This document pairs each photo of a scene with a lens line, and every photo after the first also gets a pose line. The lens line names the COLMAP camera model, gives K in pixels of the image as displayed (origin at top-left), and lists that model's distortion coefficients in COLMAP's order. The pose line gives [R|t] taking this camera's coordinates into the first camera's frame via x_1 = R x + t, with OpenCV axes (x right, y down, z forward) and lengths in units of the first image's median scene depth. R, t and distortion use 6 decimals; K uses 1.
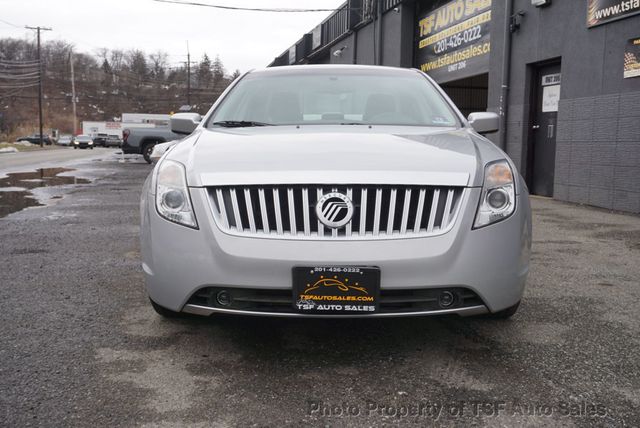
lens RADIAL K [[677.5, 0, 320.0], [0, 677.5, 214.0], [0, 0, 1]] dist [0.015473, 0.037289]
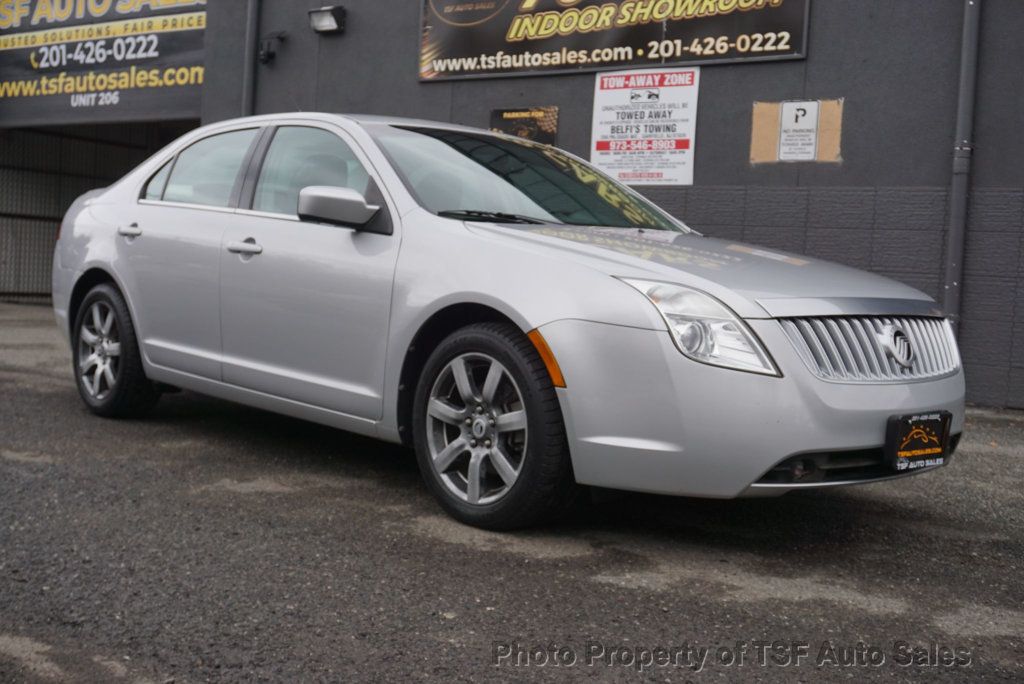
lens RADIAL K [[1232.3, 0, 512.0], [0, 1232.3, 342.0], [0, 0, 1]] dist [0.011479, 0.003493]
pose [[0.715934, -0.009439, 0.698104, -0.398405], [0.023834, 0.999656, -0.010926, -0.001775], [-0.697761, 0.024460, 0.715913, 0.076160]]
